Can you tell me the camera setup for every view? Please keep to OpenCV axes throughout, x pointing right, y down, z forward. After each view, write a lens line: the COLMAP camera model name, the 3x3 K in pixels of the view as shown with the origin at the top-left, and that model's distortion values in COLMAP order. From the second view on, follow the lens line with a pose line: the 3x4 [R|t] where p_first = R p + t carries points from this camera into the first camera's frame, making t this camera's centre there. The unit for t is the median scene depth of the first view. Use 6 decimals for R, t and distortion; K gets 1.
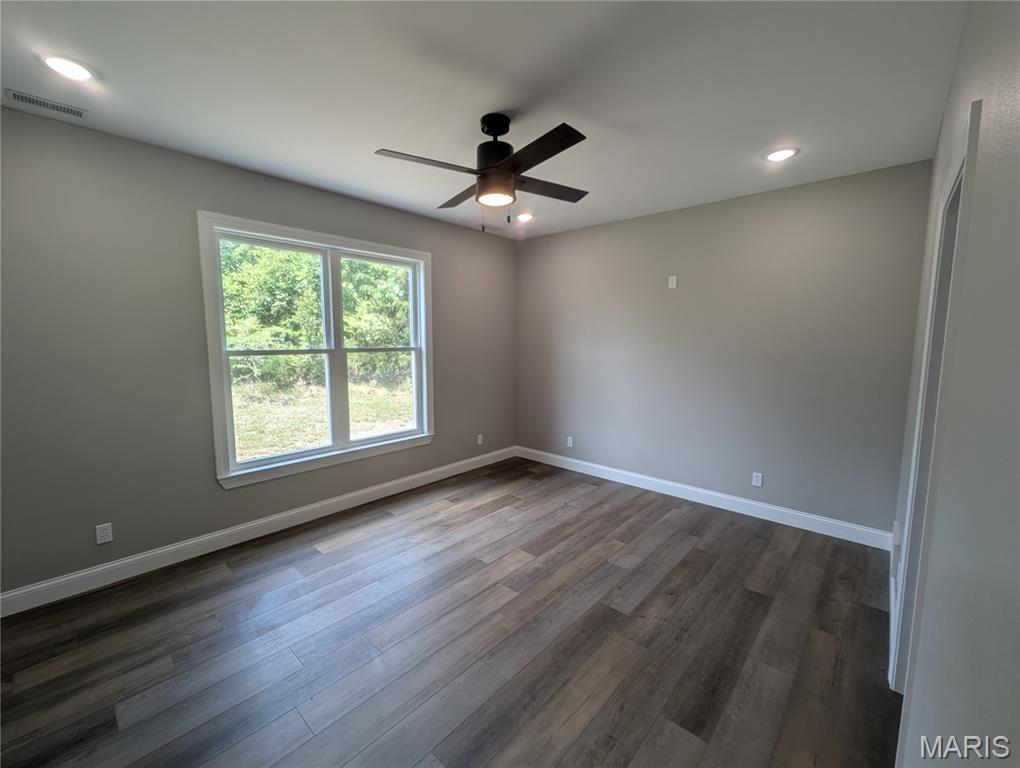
lens RADIAL K [[422.5, 0, 510.0], [0, 422.5, 384.0], [0, 0, 1]] dist [0.003982, -0.000122]
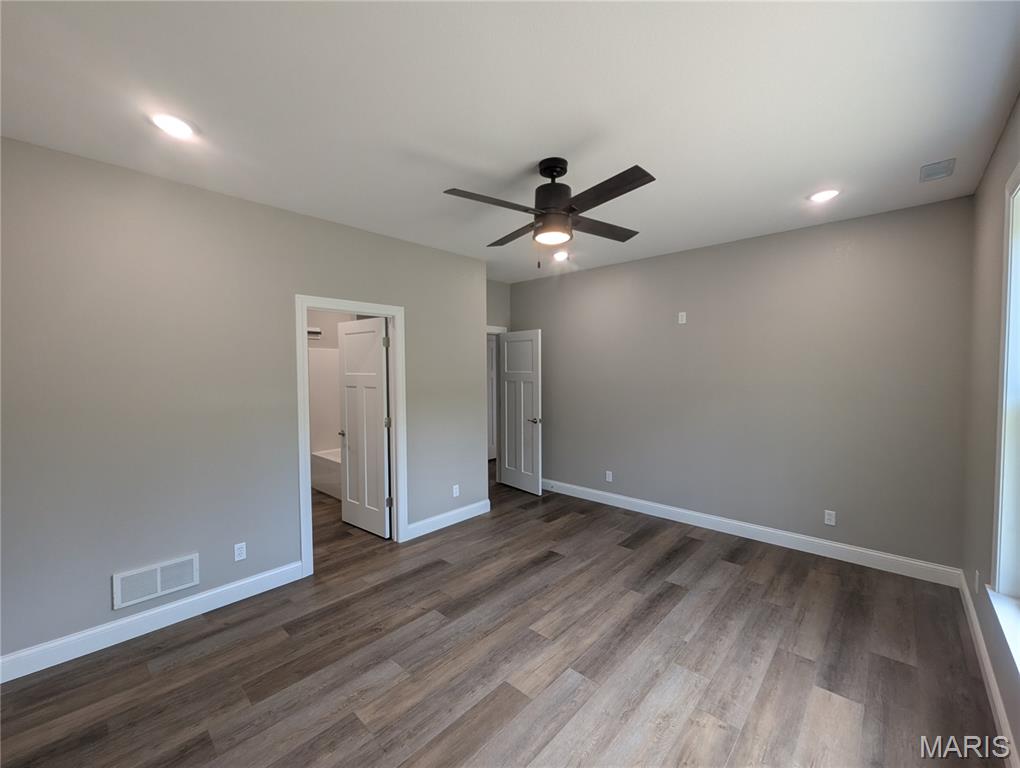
lens RADIAL K [[422.5, 0, 510.0], [0, 422.5, 384.0], [0, 0, 1]] dist [0.003982, -0.000122]
pose [[-0.999937, 0.002198, 0.010999, 0.051829], [0.003854, 0.988236, 0.152890, -0.216474], [-0.010533, 0.152922, -0.988182, 1.825902]]
